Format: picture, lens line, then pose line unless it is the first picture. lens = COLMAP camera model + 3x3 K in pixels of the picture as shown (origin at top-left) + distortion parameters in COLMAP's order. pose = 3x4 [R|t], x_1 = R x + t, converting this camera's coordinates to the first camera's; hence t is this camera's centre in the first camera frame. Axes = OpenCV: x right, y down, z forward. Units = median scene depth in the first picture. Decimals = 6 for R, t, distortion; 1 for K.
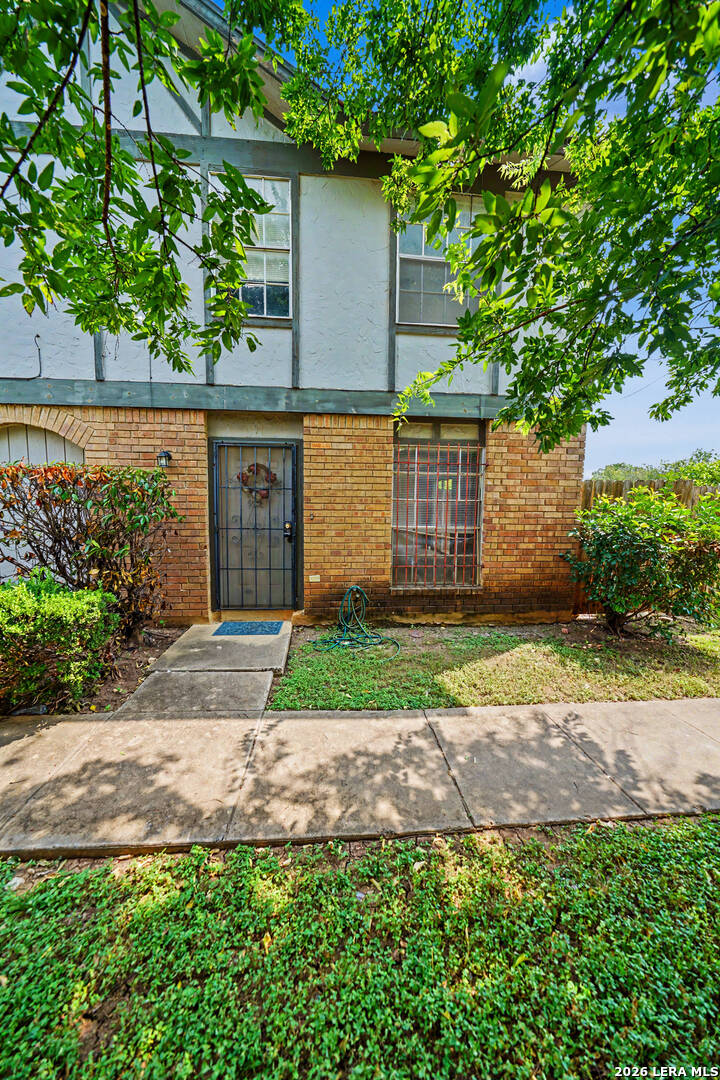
lens RADIAL K [[361.3, 0, 354.1], [0, 361.3, 535.6], [0, 0, 1]] dist [0.000450, -0.000351]
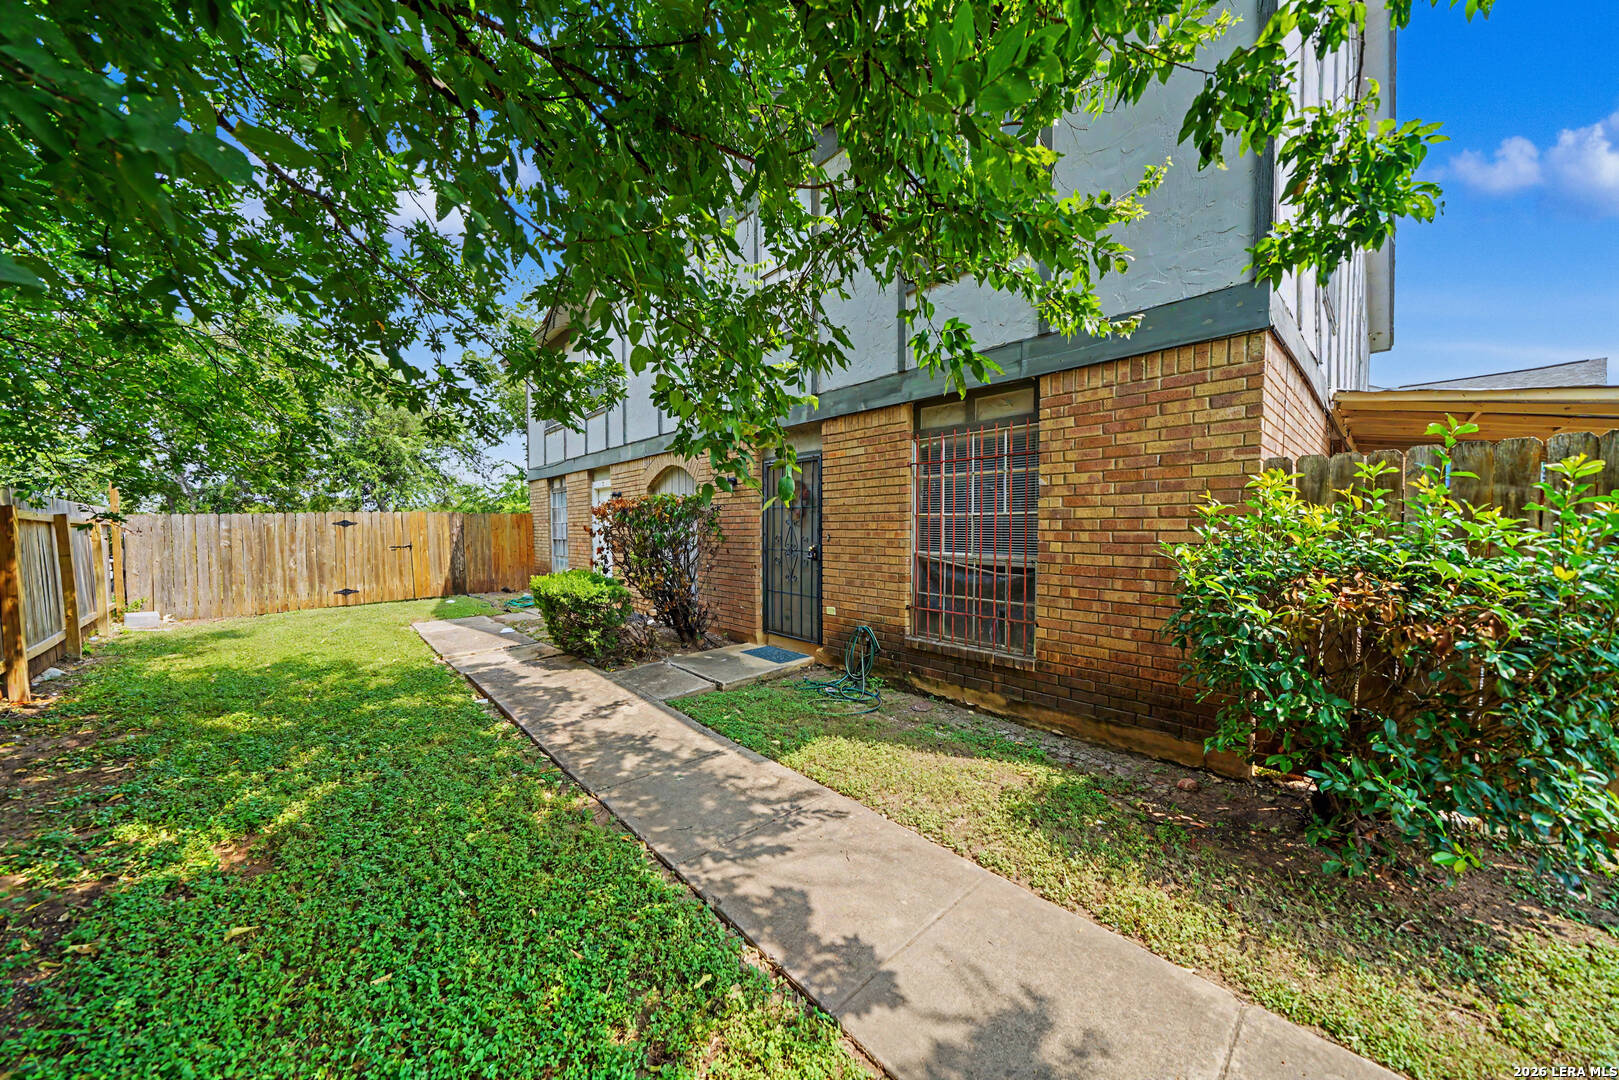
lens RADIAL K [[541.6, 0, 801.7], [0, 541.6, 549.3], [0, 0, 1]] dist [0.000450, -0.000351]
pose [[0.612881, 0.022314, -0.789860, 0.899627], [-0.062982, 0.997800, -0.020682, 0.006167], [0.787661, 0.062422, 0.612939, 0.170999]]
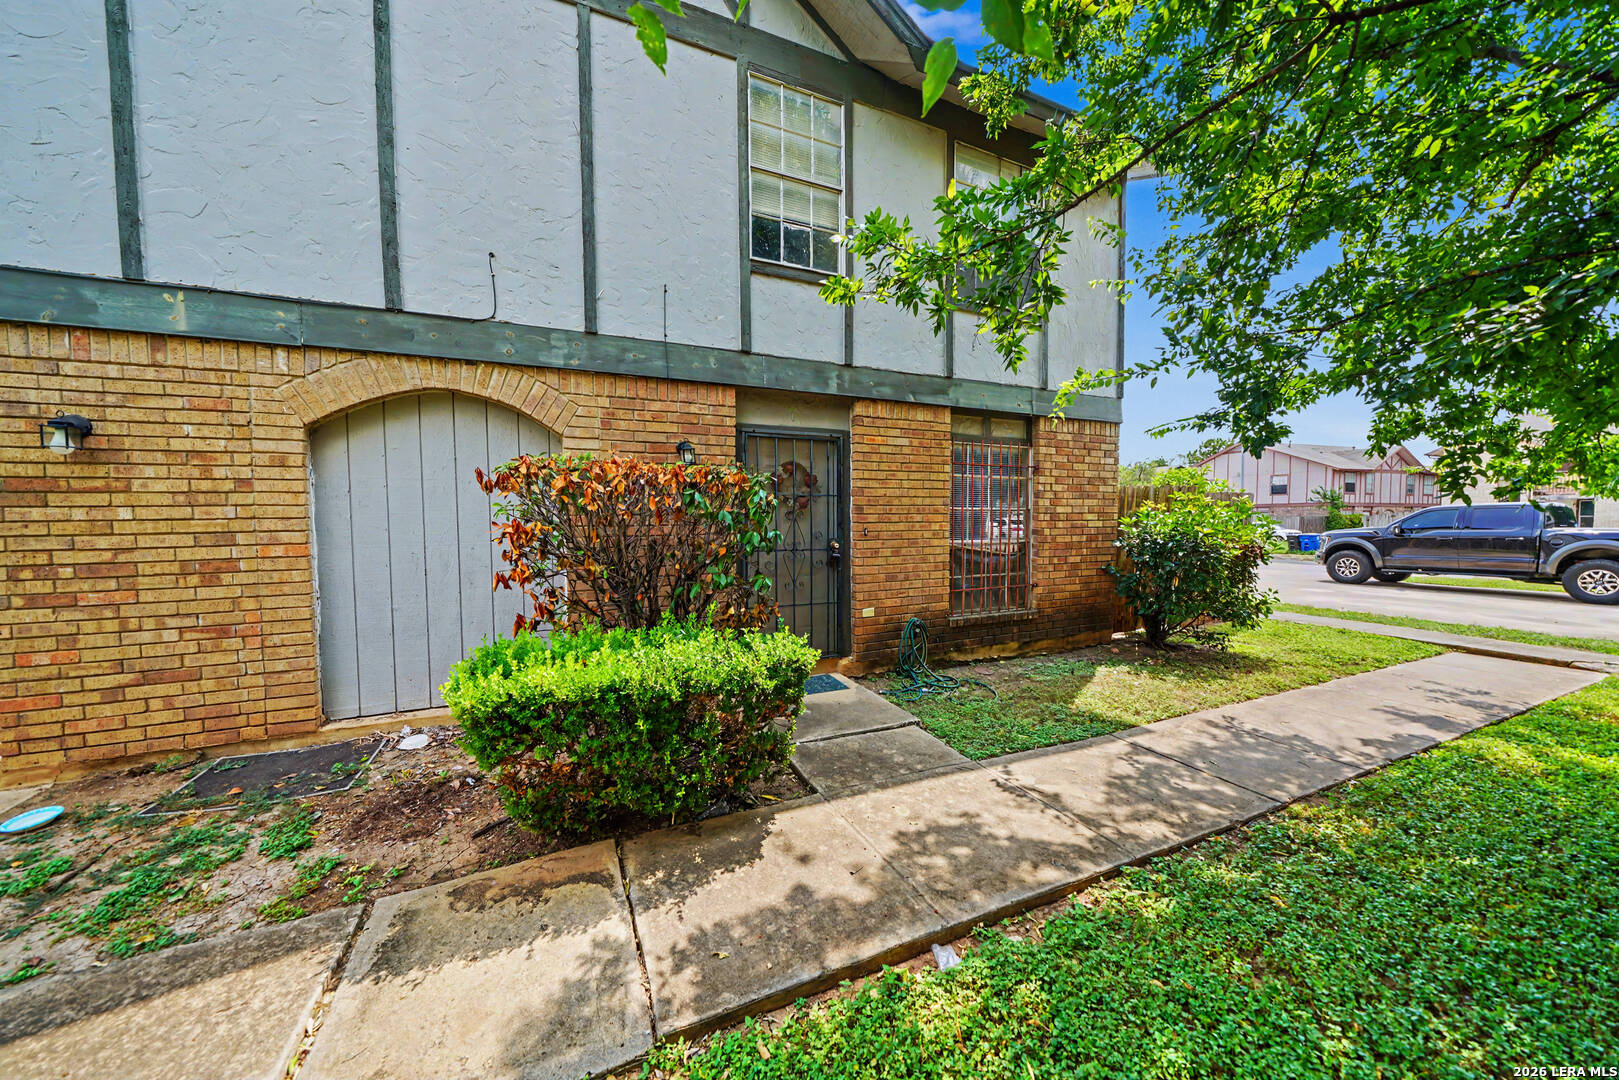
lens RADIAL K [[541.6, 0, 797.7], [0, 541.6, 547.7], [0, 0, 1]] dist [0.000450, -0.000351]
pose [[0.945375, -0.033259, 0.324284, -0.656261], [0.044870, 0.998589, -0.028390, 0.007956], [-0.322882, 0.041389, 0.945534, -0.041802]]
